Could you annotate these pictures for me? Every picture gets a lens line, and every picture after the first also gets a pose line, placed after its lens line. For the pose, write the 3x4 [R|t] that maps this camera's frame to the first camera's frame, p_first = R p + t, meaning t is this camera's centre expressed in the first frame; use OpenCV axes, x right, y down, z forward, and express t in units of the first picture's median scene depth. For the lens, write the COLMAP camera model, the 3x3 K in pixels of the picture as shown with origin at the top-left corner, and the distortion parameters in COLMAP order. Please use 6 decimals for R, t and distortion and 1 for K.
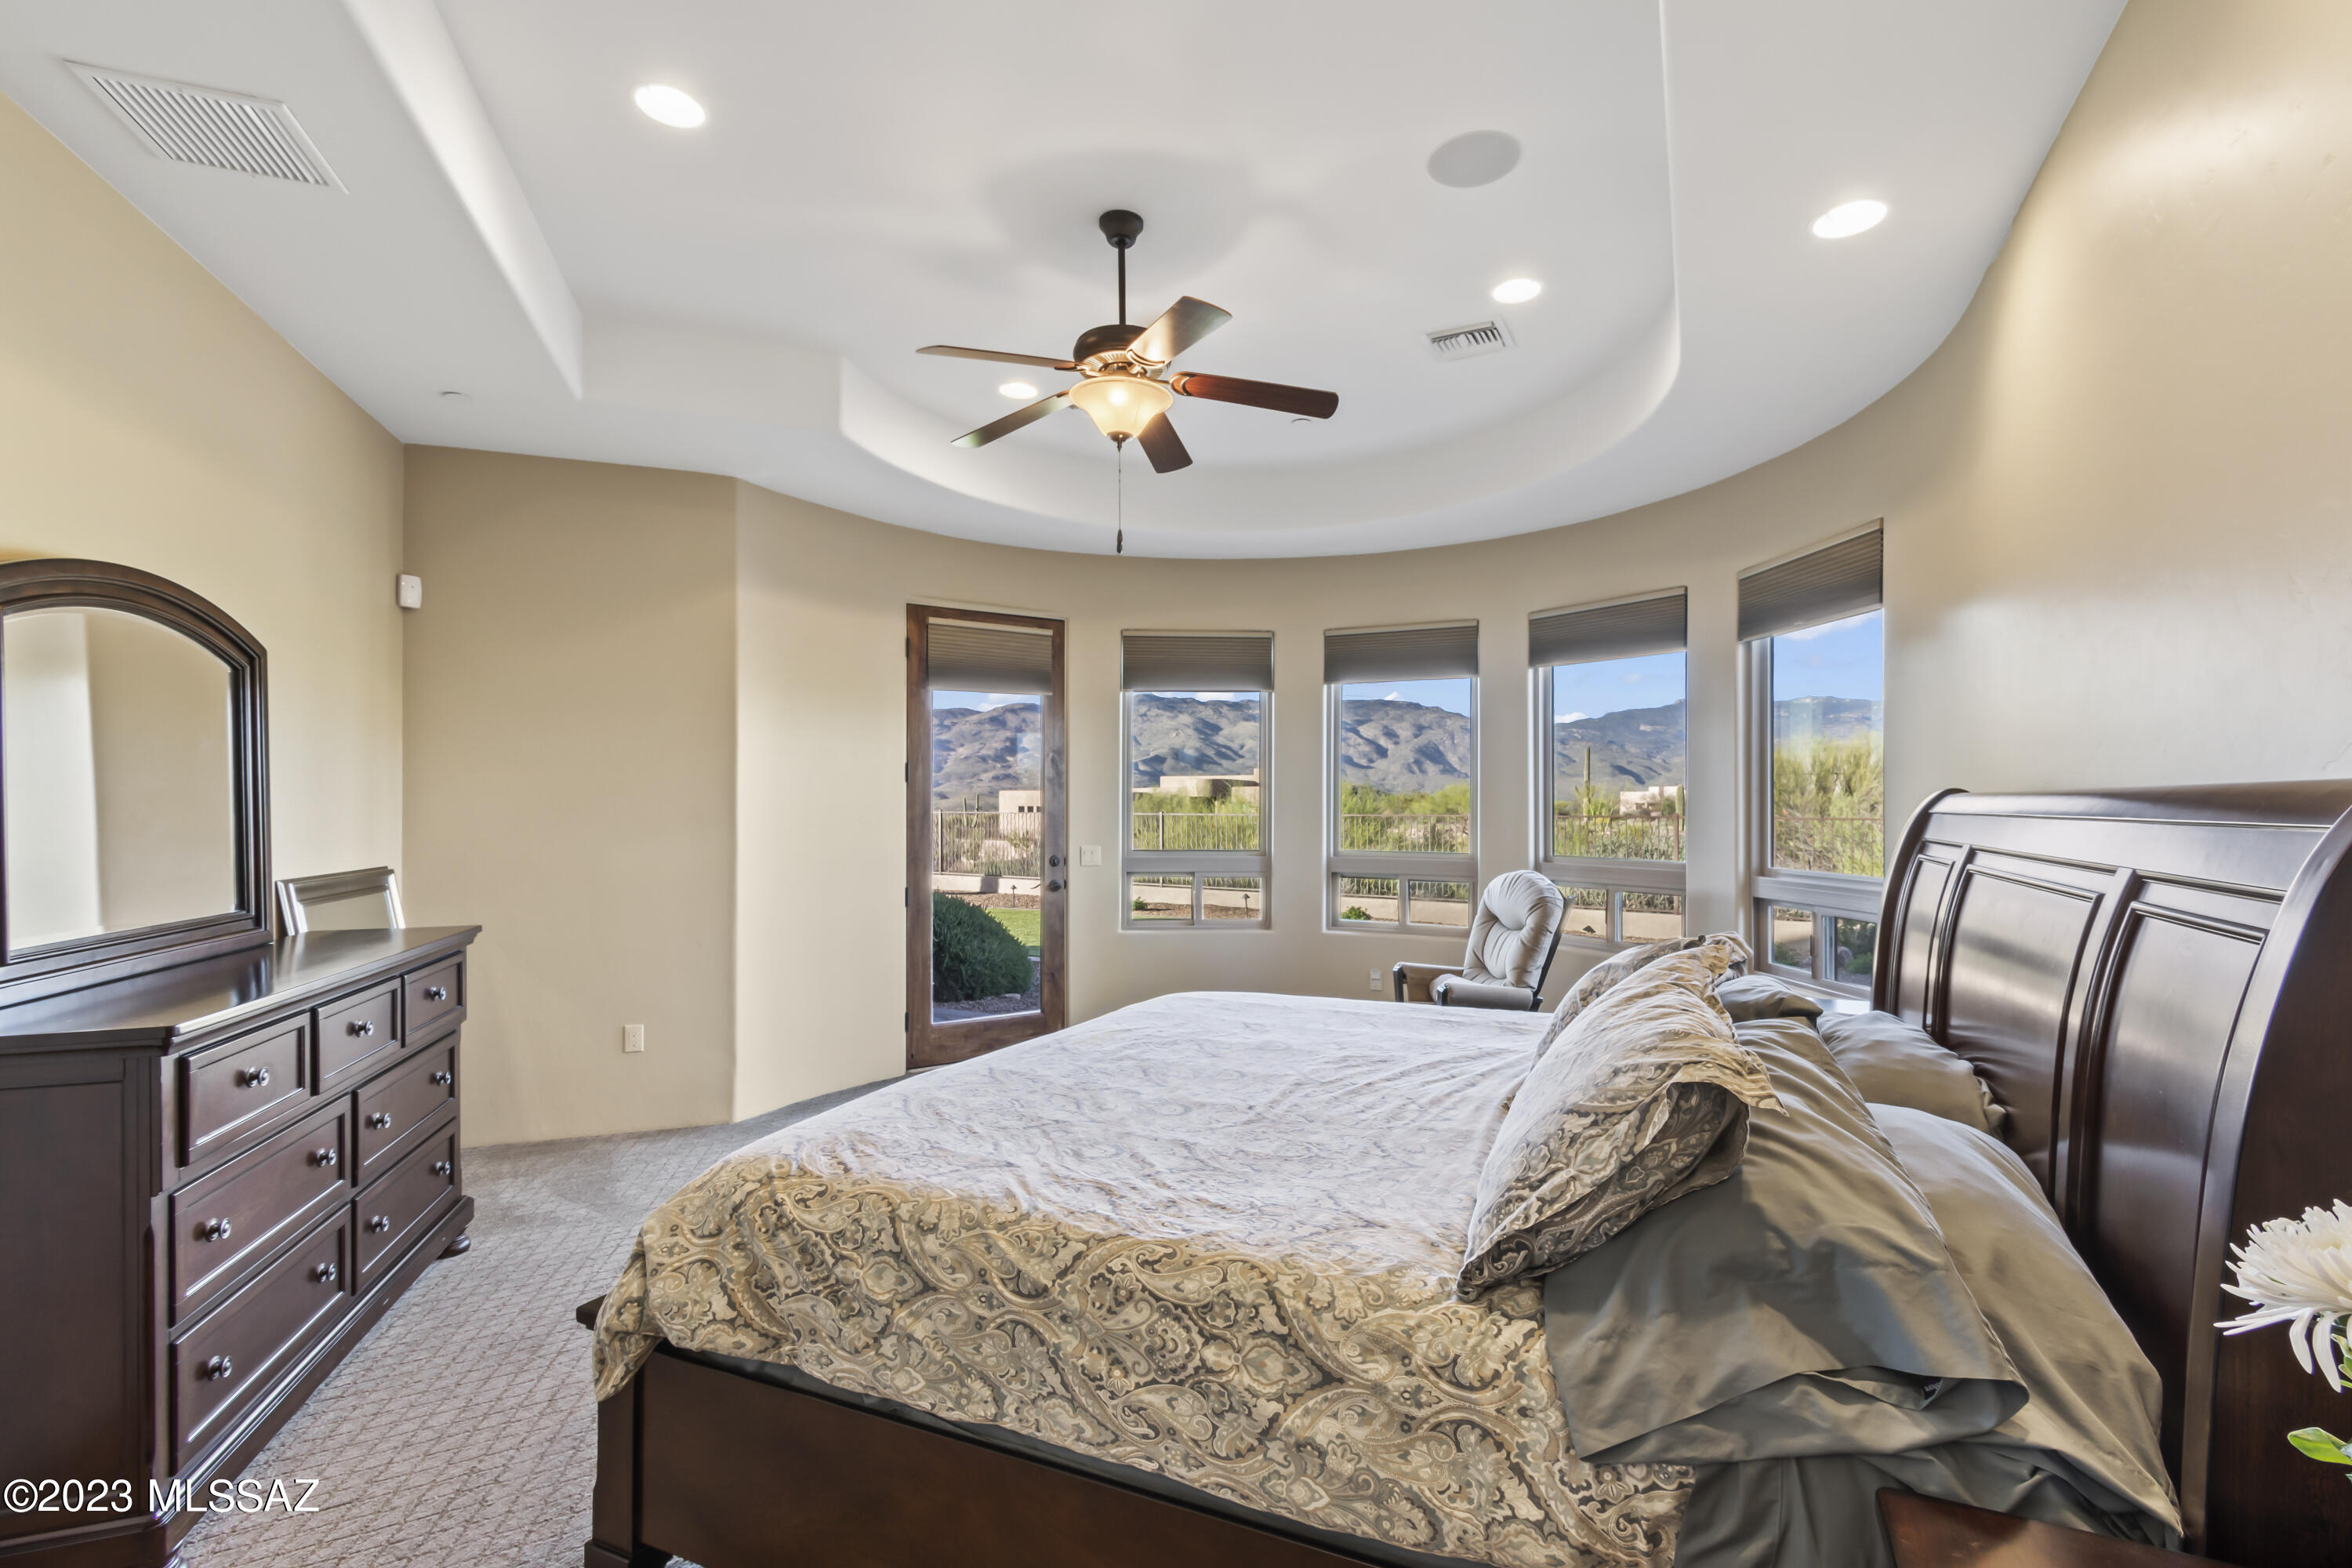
lens RADIAL K [[1039.1, 0, 1197.2], [0, 1039.1, 819.8], [0, 0, 1]] dist [0.009804, -0.004499]
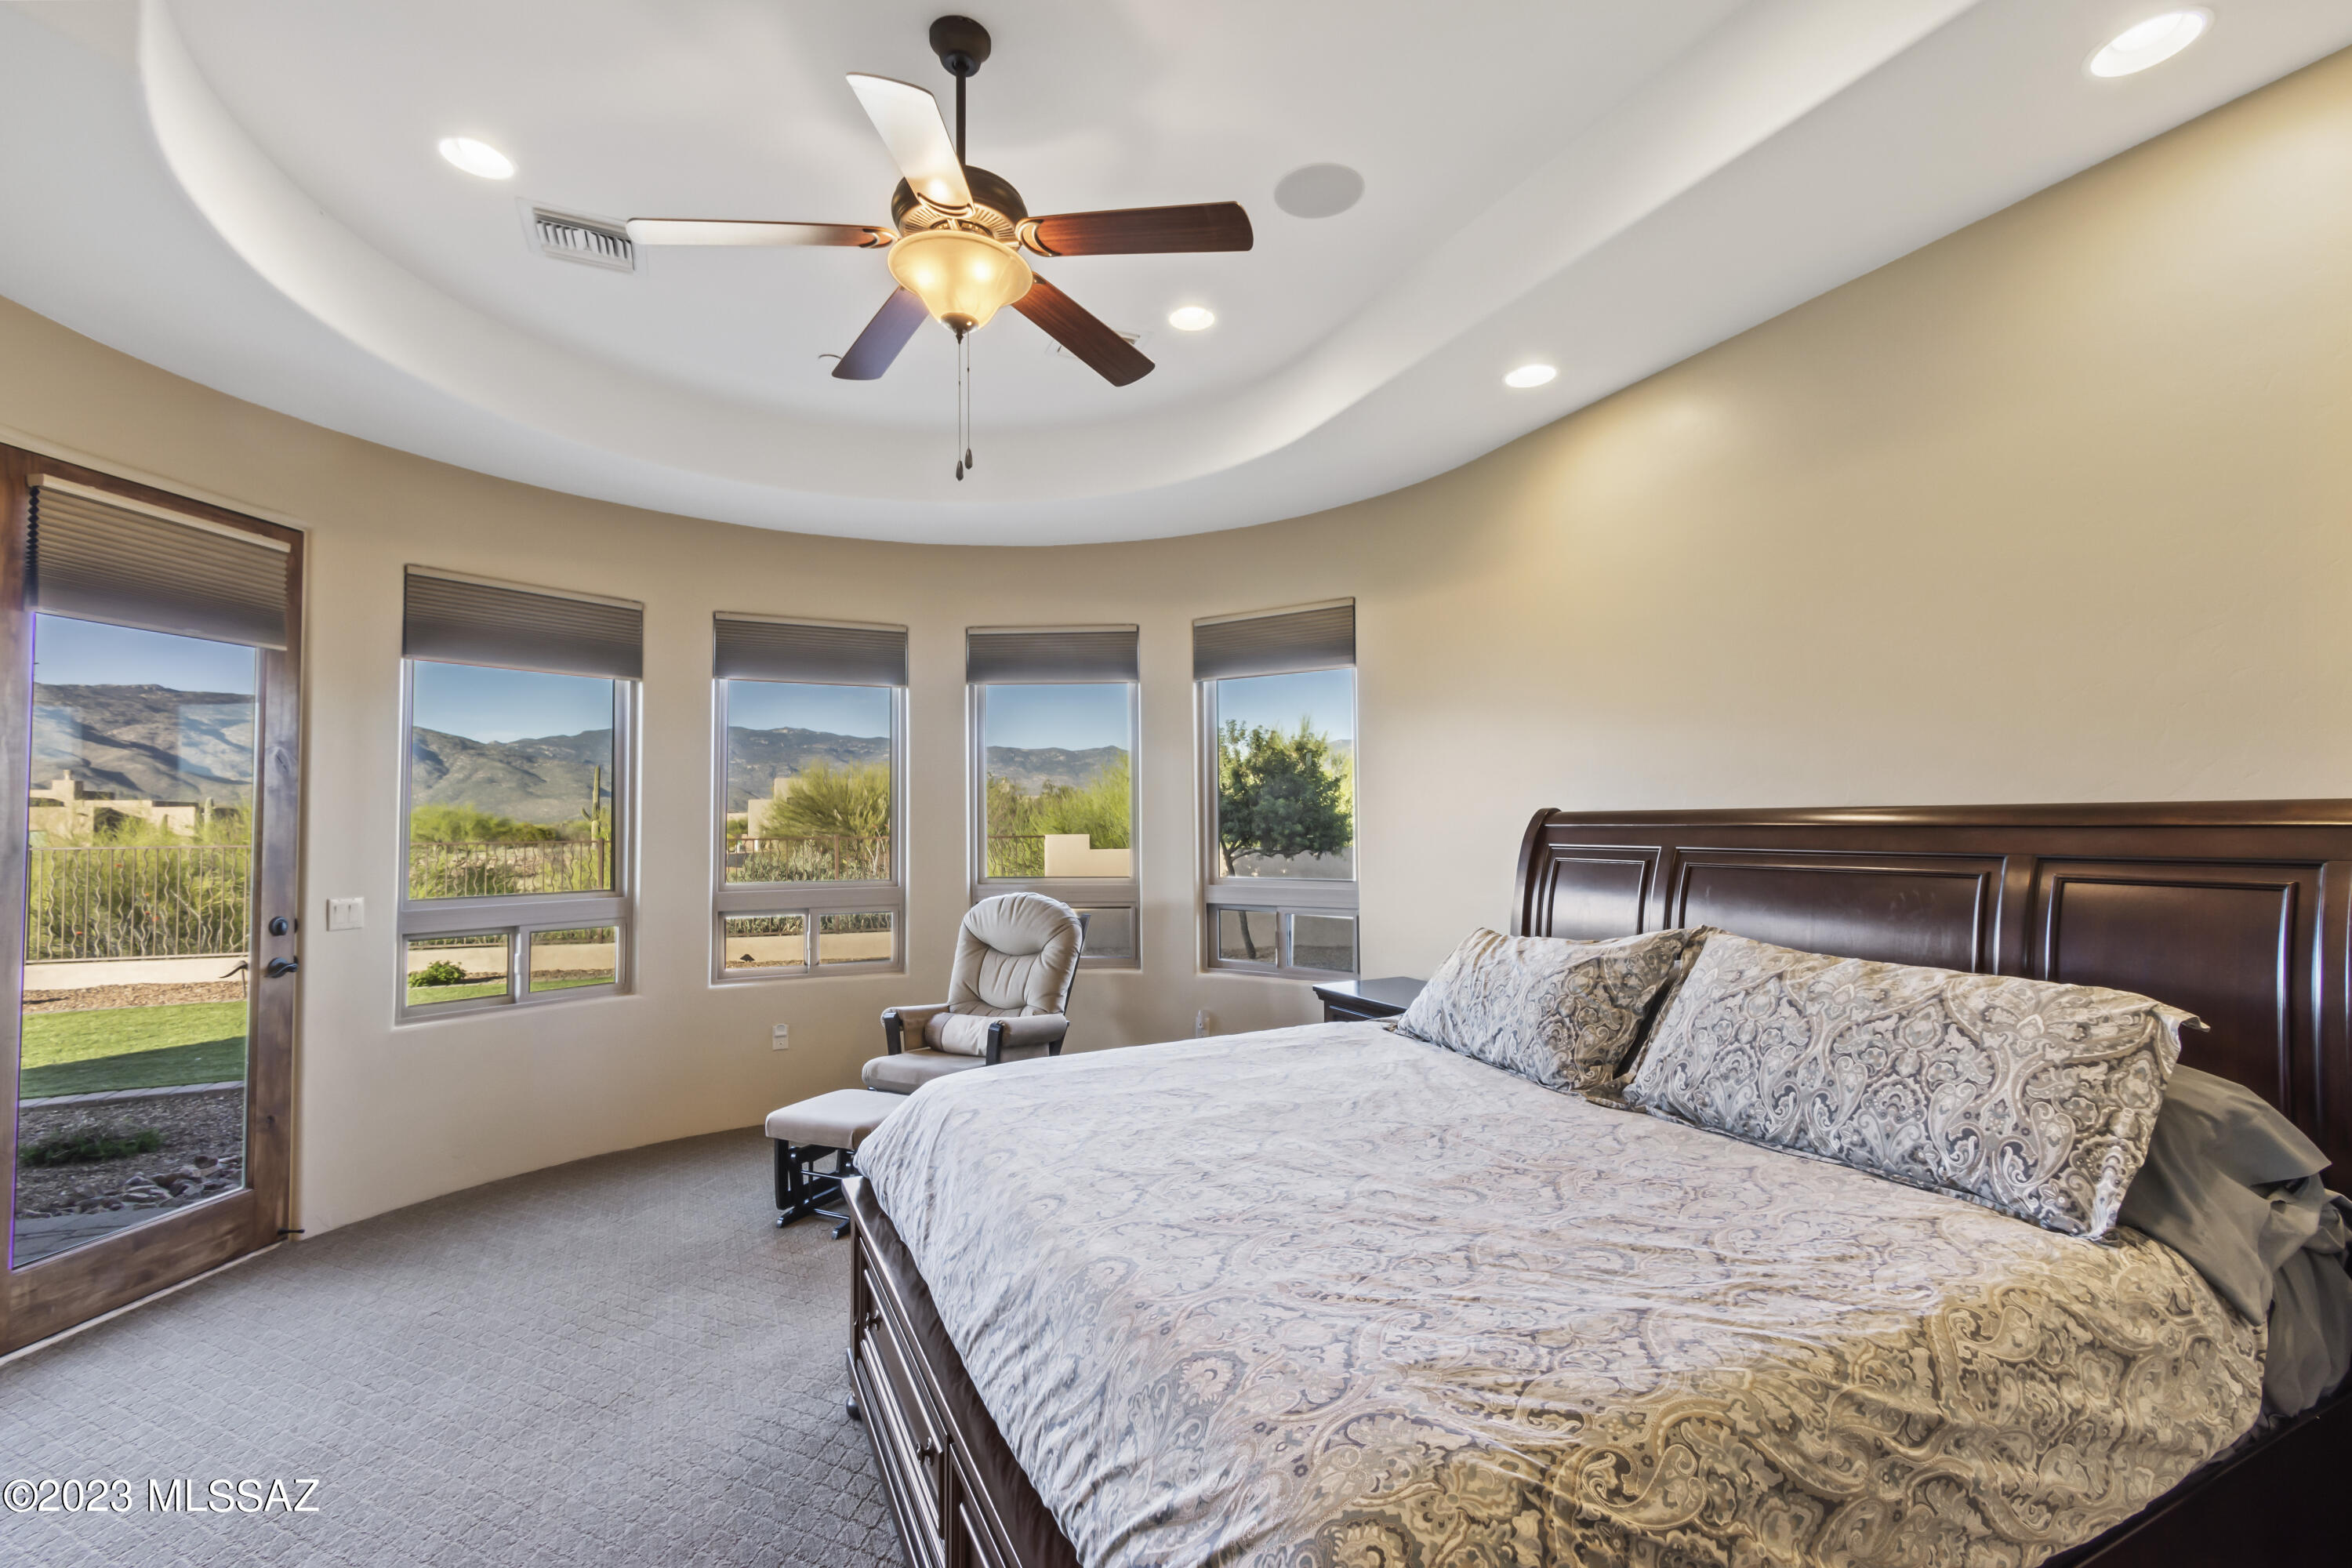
lens RADIAL K [[1039.1, 0, 1158.9], [0, 1039.1, 796.4], [0, 0, 1]] dist [0.009804, -0.004499]
pose [[0.638042, 0.013458, 0.769884, -0.290866], [0.020626, 0.999190, -0.034560, -0.004047], [-0.769725, 0.037931, 0.637248, 0.233875]]
